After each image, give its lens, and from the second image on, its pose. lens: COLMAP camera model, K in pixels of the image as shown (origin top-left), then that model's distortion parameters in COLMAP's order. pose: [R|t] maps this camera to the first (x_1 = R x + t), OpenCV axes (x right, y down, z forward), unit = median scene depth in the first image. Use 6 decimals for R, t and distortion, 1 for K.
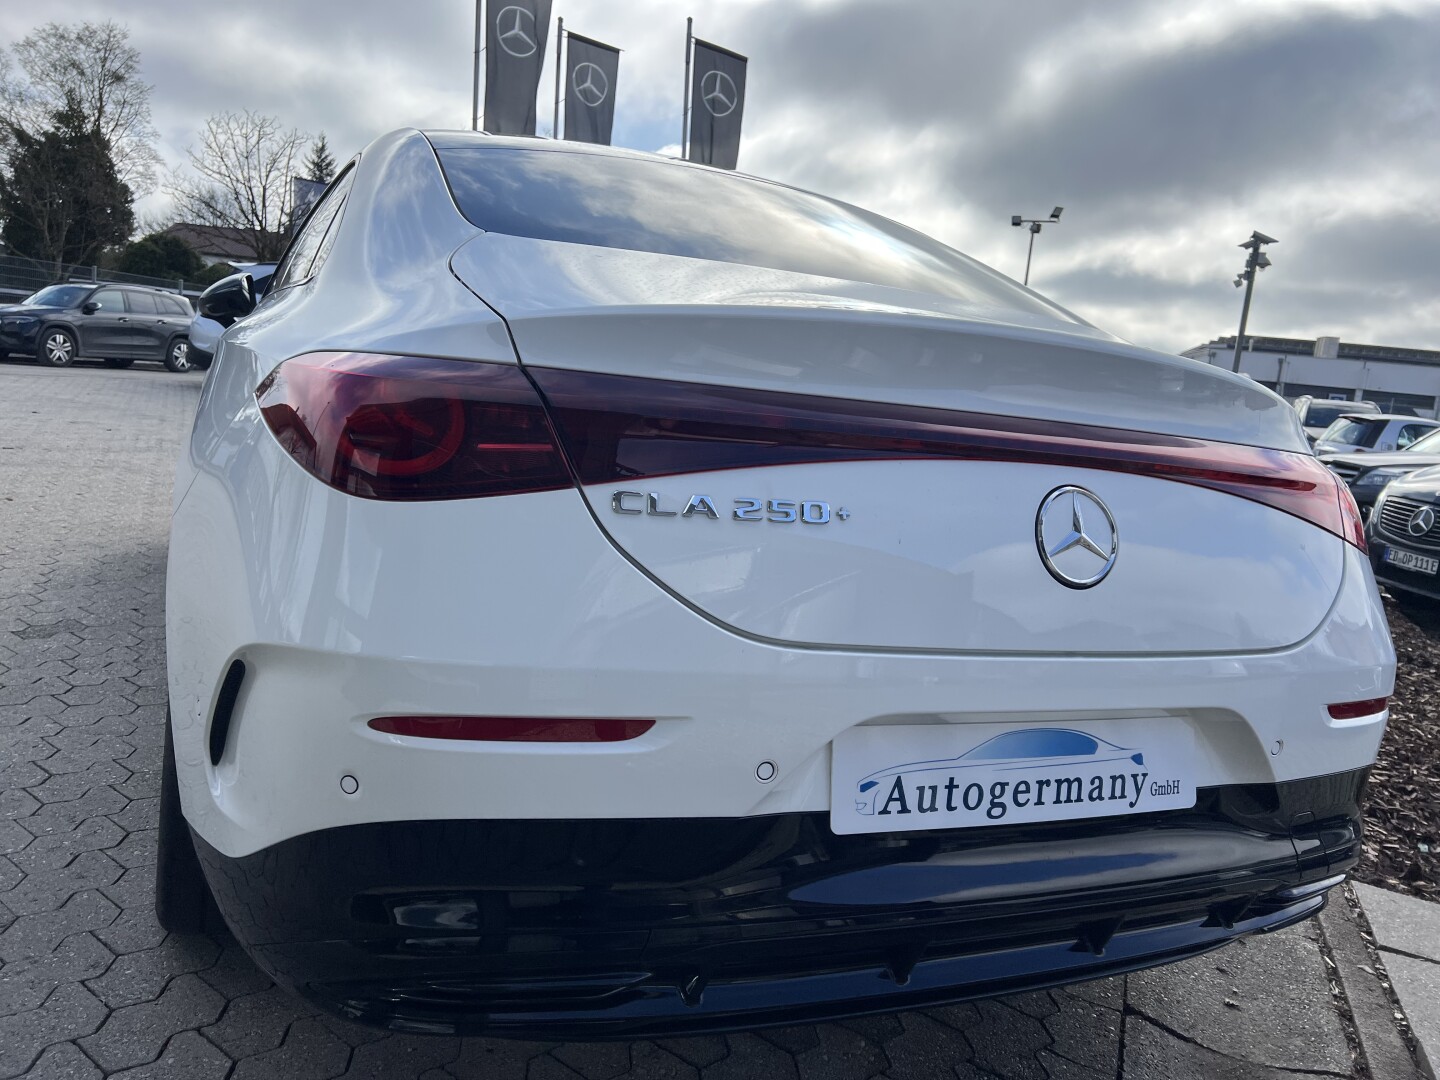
lens RADIAL K [[1098.3, 0, 730.7], [0, 1098.3, 538.3], [0, 0, 1]] dist [0.063861, -0.074536]
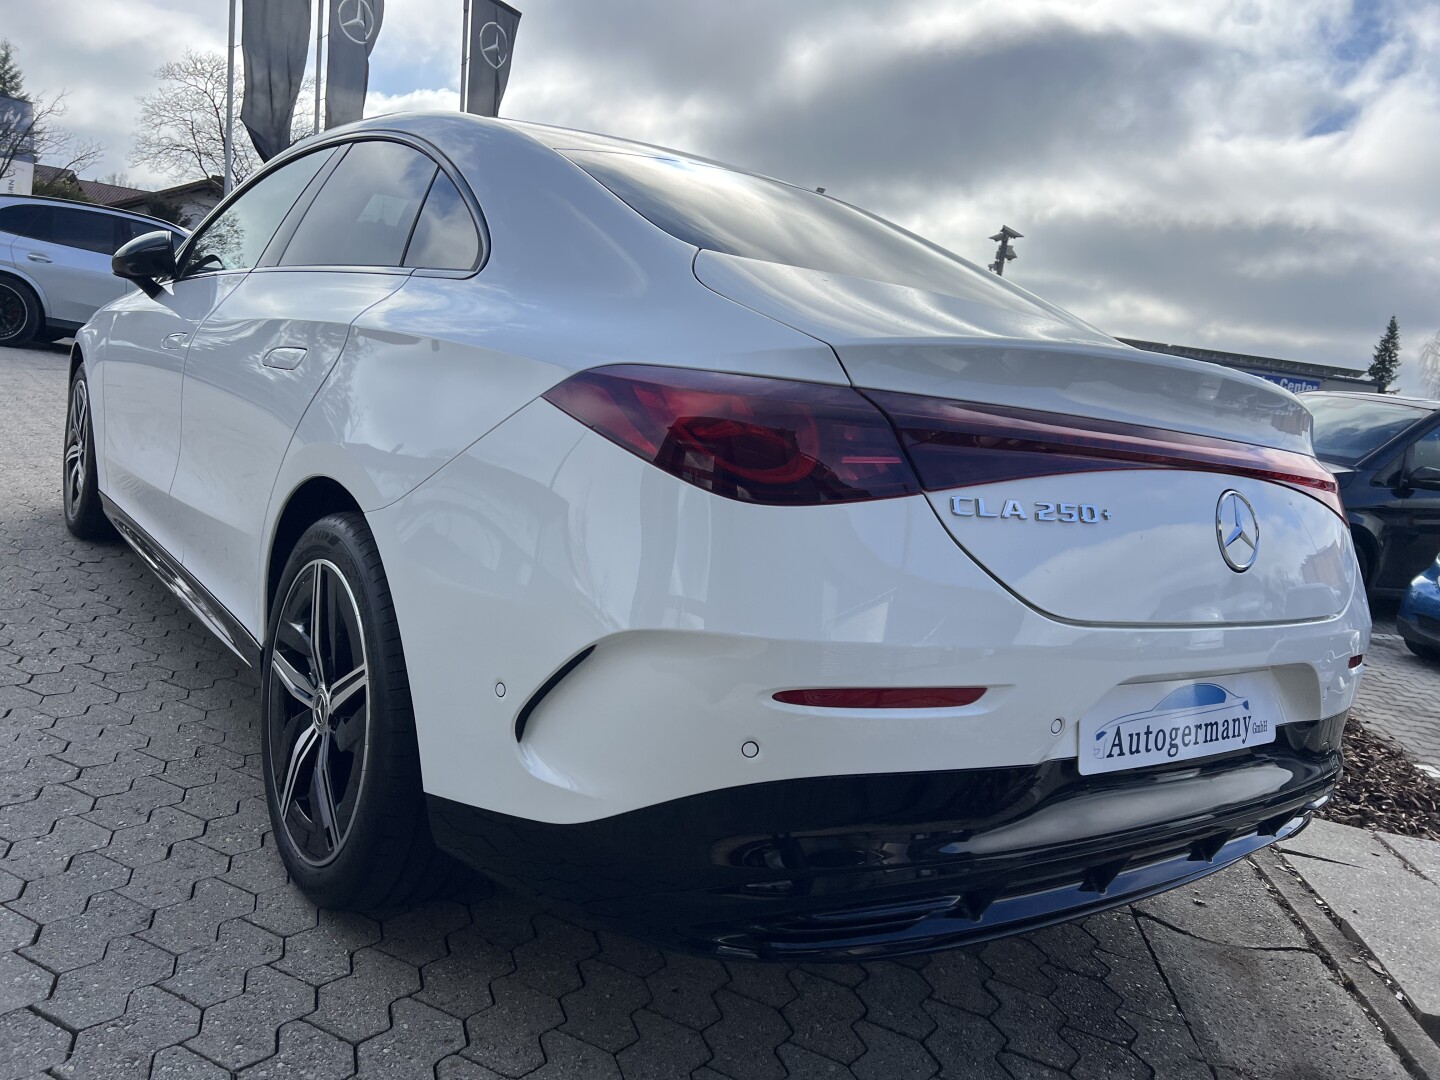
lens RADIAL K [[1106.3, 0, 727.2], [0, 1106.3, 533.1], [0, 0, 1]] dist [0.020956, -0.004452]
pose [[0.973189, -0.003165, 0.229987, -0.518415], [-0.003189, 0.999624, 0.027251, -0.030016], [-0.229986, -0.027254, 0.972812, -0.092119]]
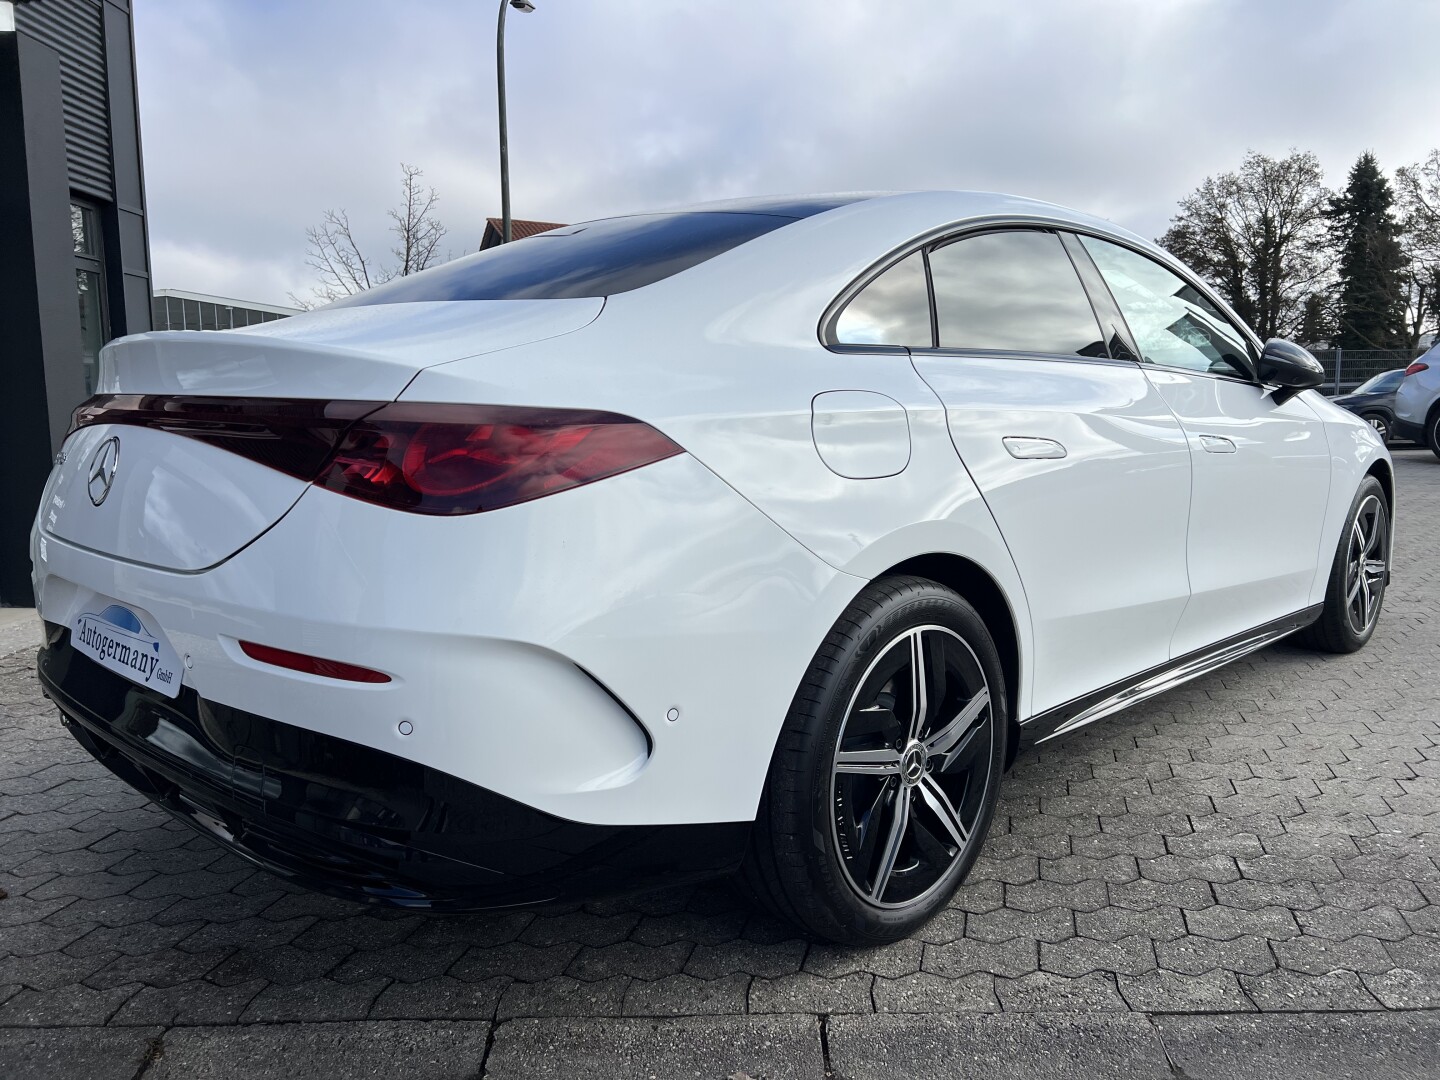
lens RADIAL K [[1094.2, 0, 724.0], [0, 1094.2, 541.7], [0, 0, 1]] dist [0.057212, -0.063876]
pose [[0.357449, 0.012350, -0.933851, 1.879560], [-0.088289, 0.995881, -0.020624, 0.048539], [0.929750, 0.089820, 0.357067, 1.194494]]
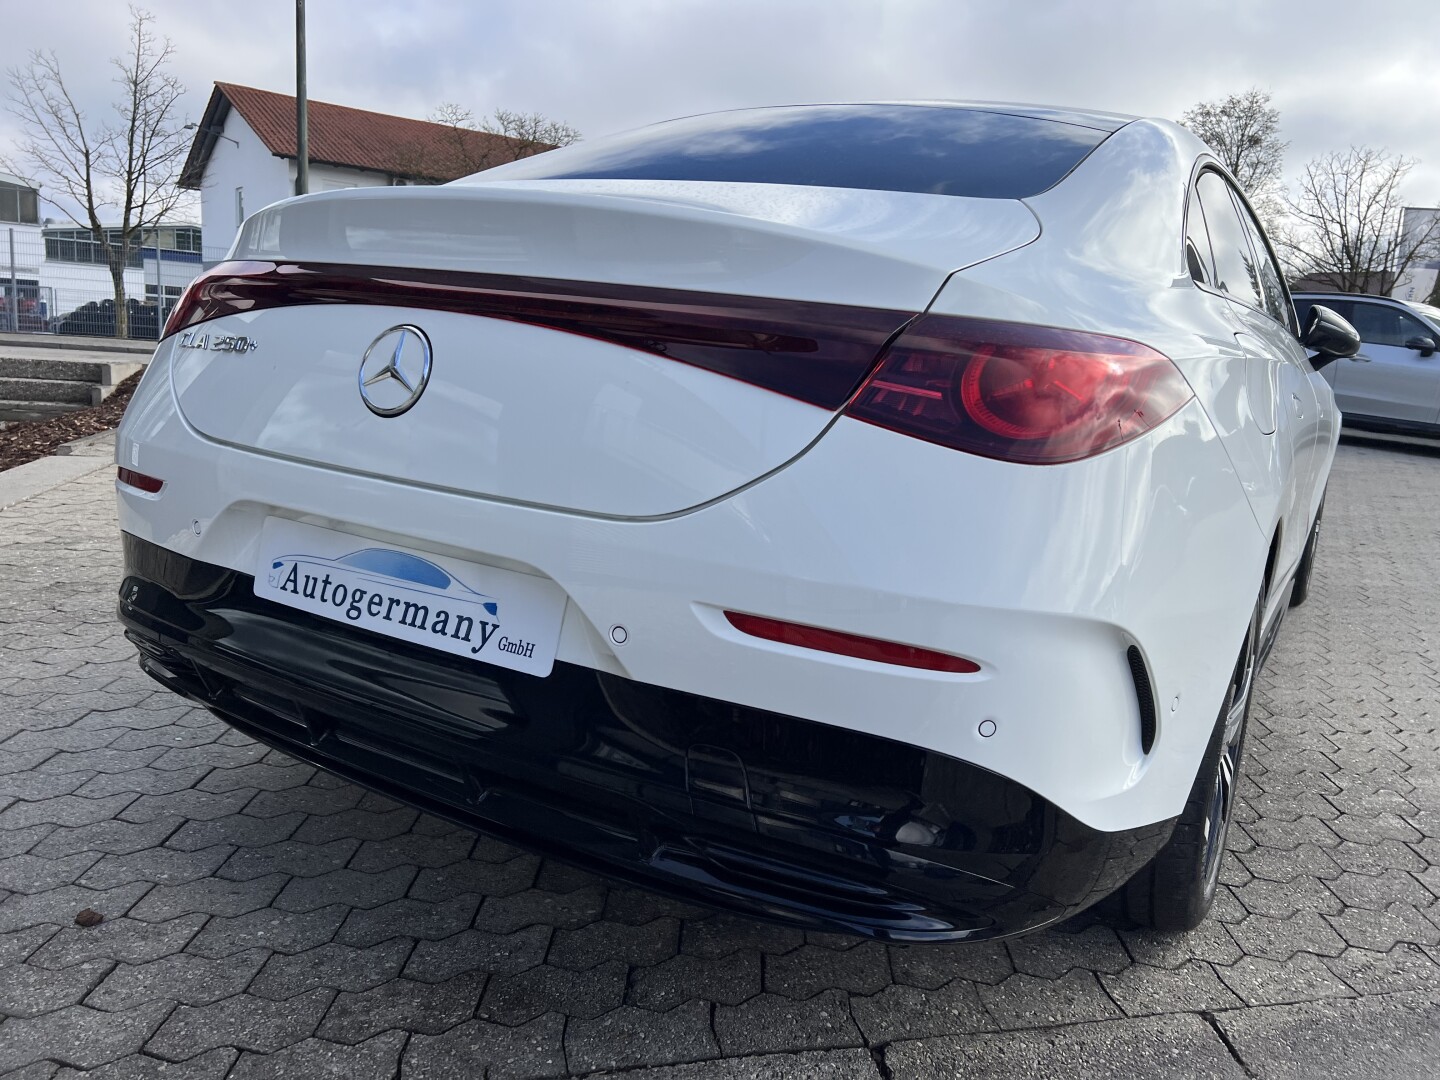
lens RADIAL K [[1094.2, 0, 724.0], [0, 1094.2, 541.7], [0, 0, 1]] dist [0.057212, -0.063876]
pose [[0.575365, 0.090753, -0.812846, 1.331388], [-0.127064, 0.991677, 0.020778, 0.098286], [0.807966, 0.091329, 0.582108, 0.620699]]
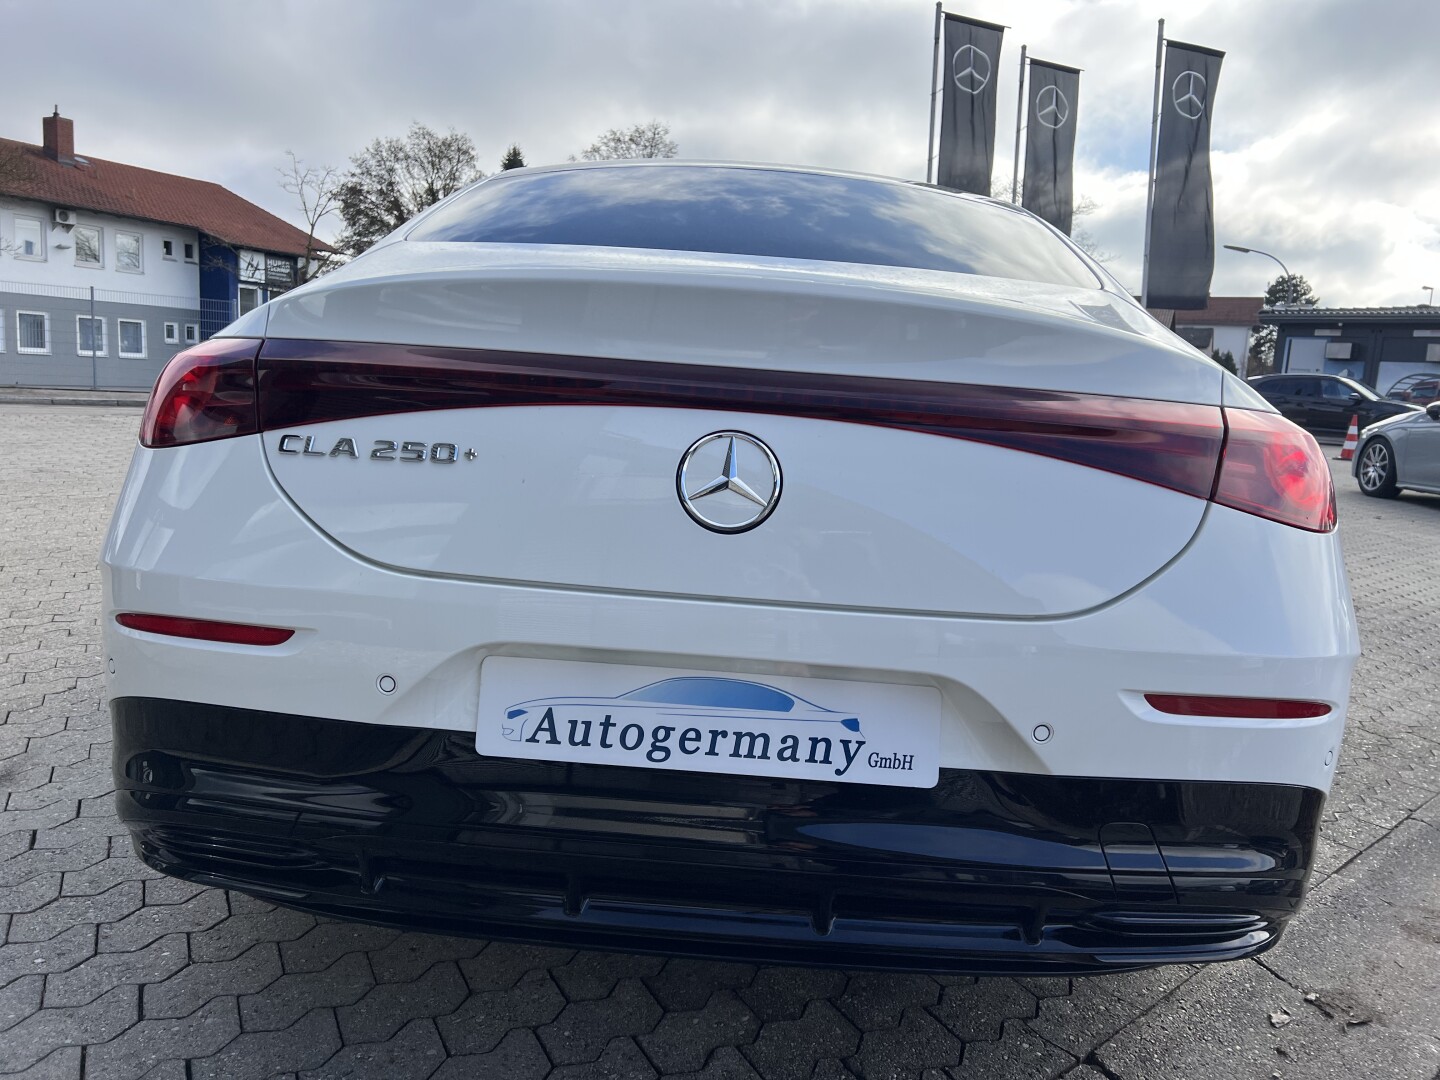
lens RADIAL K [[1080.3, 0, 723.6], [0, 1080.3, 543.6], [0, 0, 1]] dist [0.188007, -0.339539]
pose [[0.897679, 0.014587, -0.440409, 0.703066], [-0.026701, 0.999416, -0.021322, 0.072128], [0.439841, 0.030900, 0.897544, 0.128257]]
